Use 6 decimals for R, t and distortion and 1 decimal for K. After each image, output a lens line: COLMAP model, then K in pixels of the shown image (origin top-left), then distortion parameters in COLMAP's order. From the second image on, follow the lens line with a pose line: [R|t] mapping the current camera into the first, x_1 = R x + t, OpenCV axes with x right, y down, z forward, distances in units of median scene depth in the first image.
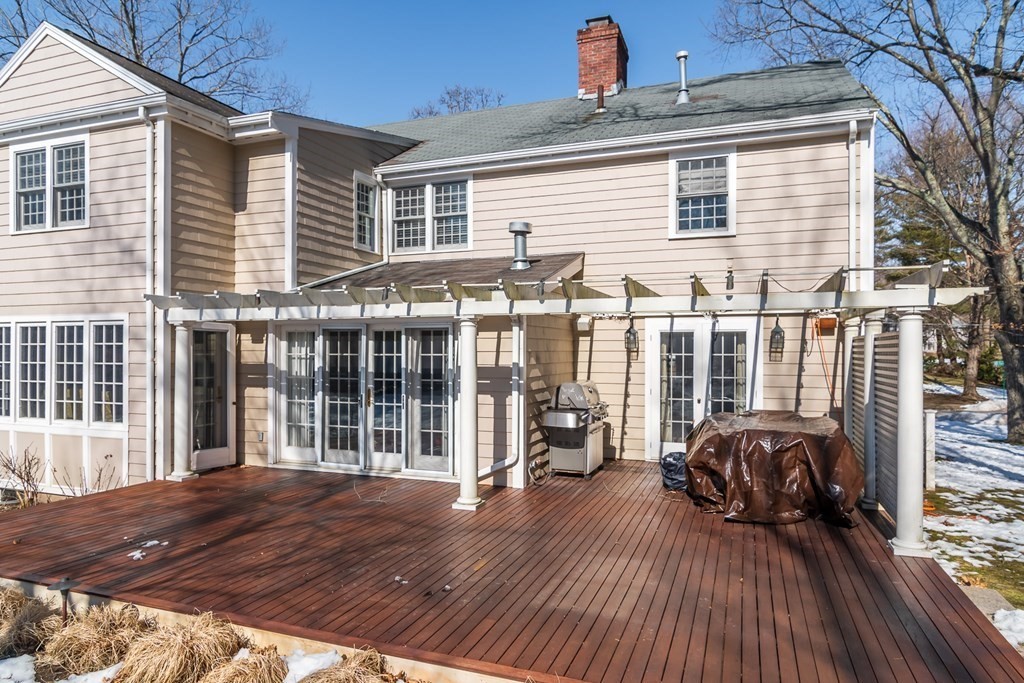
lens RADIAL K [[623.2, 0, 512.7], [0, 623.2, 339.6], [0, 0, 1]] dist [0.000174, 0.002535]
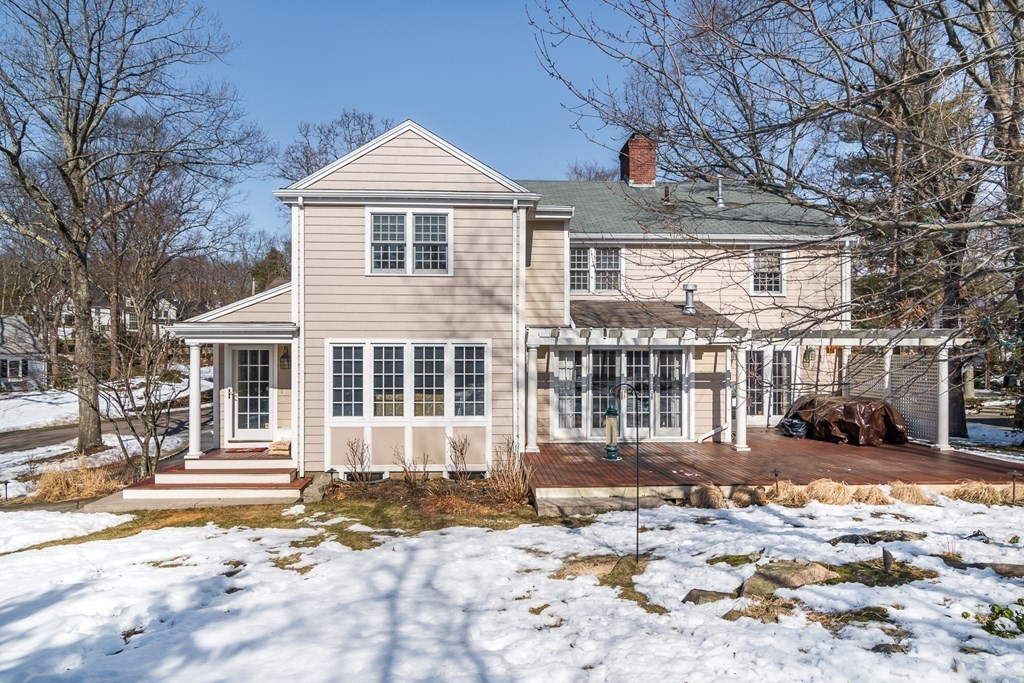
lens RADIAL K [[623.2, 0, 512.3], [0, 623.2, 348.4], [0, 0, 1]] dist [0.000174, 0.002535]
pose [[0.918955, 0.001825, 0.394359, -1.080424], [-0.003721, 0.999985, 0.004043, -0.024591], [-0.394346, -0.005183, 0.918948, -0.323472]]
